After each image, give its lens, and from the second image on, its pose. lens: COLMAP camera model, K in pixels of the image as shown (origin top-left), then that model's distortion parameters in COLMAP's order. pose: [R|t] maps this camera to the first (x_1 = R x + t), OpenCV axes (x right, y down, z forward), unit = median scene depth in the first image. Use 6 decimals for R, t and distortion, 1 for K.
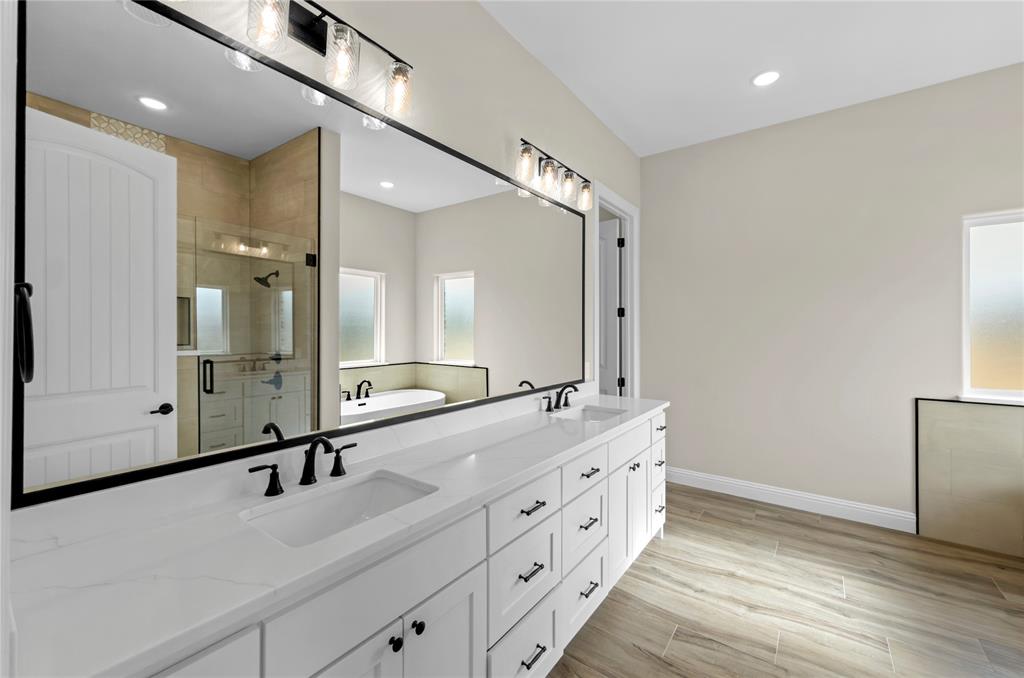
lens RADIAL K [[417.1, 0, 517.1], [0, 417.1, 334.7], [0, 0, 1]] dist [0.001482, 0.000656]
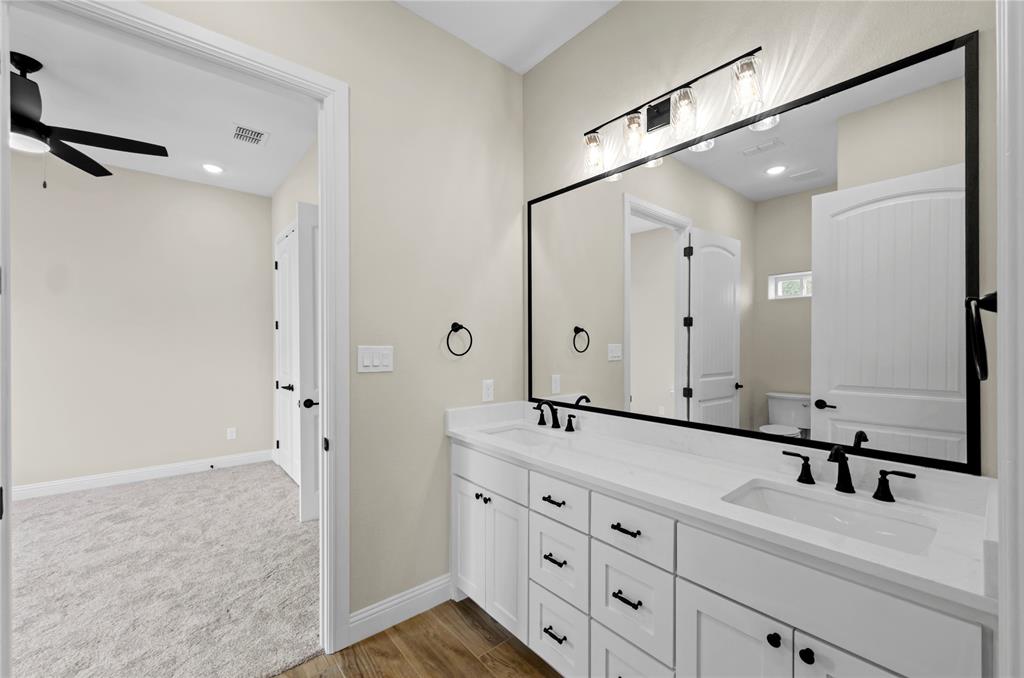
lens RADIAL K [[417.1, 0, 513.9], [0, 417.1, 339.6], [0, 0, 1]] dist [0.001482, 0.000656]
pose [[-0.239461, 0.010565, -0.970848, 0.716397], [0.005701, 0.999939, 0.009476, -0.024420], [0.970889, -0.003266, -0.239507, 0.497616]]
